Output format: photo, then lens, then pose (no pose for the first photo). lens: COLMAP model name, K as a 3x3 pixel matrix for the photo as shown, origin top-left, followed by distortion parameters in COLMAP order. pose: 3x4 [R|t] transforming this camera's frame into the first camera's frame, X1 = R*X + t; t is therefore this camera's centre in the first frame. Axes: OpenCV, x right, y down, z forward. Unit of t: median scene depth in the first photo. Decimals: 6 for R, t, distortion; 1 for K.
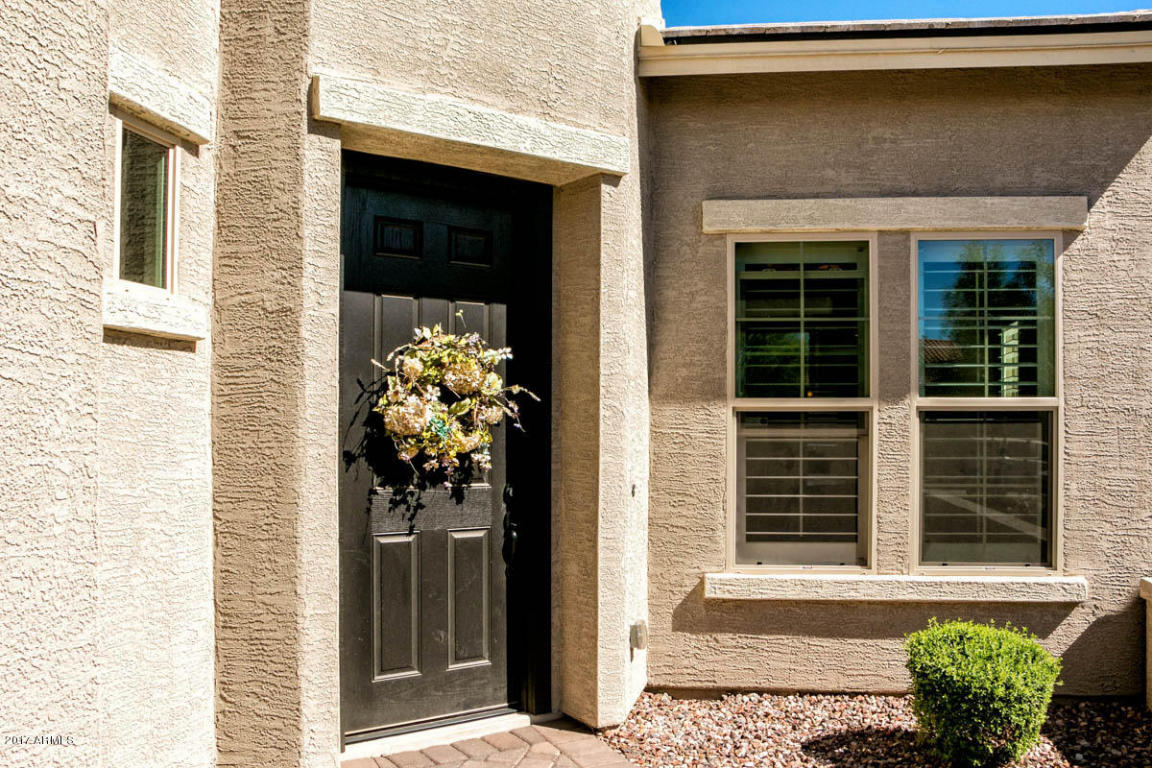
lens RADIAL K [[954.4, 0, 576.0], [0, 954.4, 384.0], [0, 0, 1]] dist [-0.002022, -0.000395]
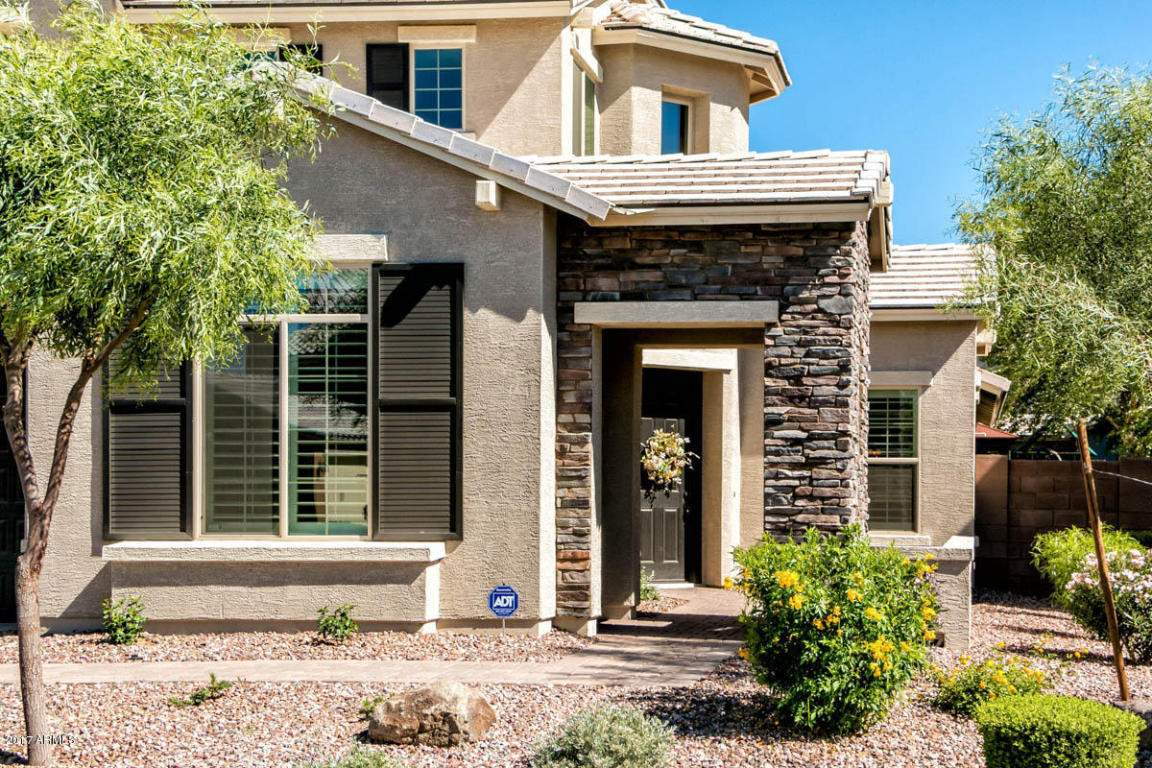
lens RADIAL K [[1842.0, 0, 576.0], [0, 1842.0, 384.0], [0, 0, 1]] dist [0.029046, 0.008809]
pose [[0.999859, 0.004909, -0.016087, -0.292935], [-0.005278, 0.999722, -0.022997, -0.066693], [0.015969, 0.023078, 0.999606, -4.009086]]
